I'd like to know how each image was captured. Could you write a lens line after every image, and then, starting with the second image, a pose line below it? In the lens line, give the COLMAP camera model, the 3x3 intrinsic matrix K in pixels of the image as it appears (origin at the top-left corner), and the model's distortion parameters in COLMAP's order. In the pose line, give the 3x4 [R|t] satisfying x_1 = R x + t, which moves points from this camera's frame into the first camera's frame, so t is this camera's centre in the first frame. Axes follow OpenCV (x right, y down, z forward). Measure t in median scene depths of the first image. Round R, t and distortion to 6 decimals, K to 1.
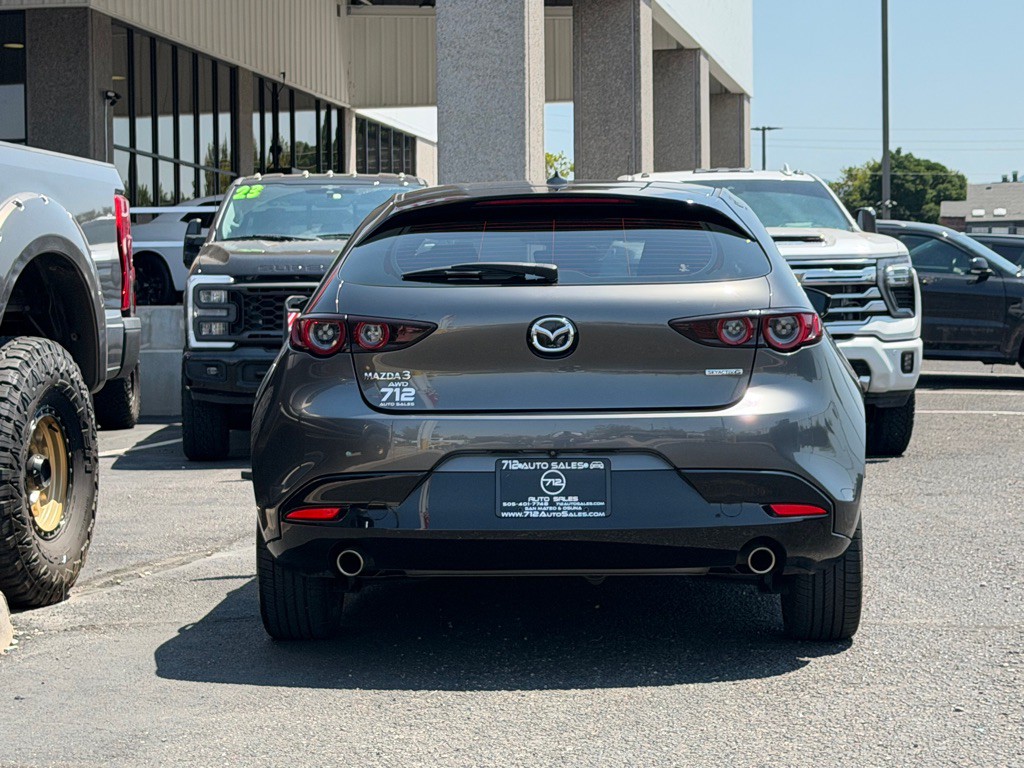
lens RADIAL K [[2277.1, 0, 505.7], [0, 2277.1, 382.3], [0, 0, 1]] dist [0.102026, 0.451836]
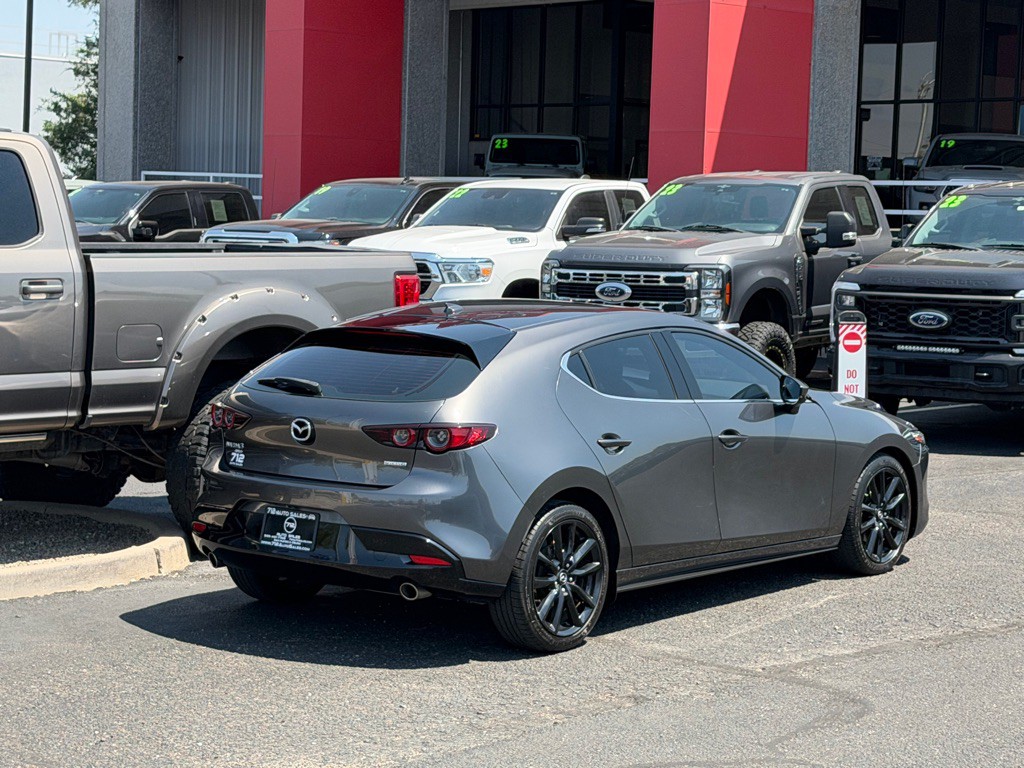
lens RADIAL K [[2278.2, 0, 514.3], [0, 2278.2, 388.5], [0, 0, 1]] dist [0.101051, 0.428195]
pose [[0.802617, 0.076353, -0.591588, 0.987767], [-0.041944, 0.996543, 0.071714, -0.156071], [0.595019, -0.032745, 0.803045, -0.148139]]
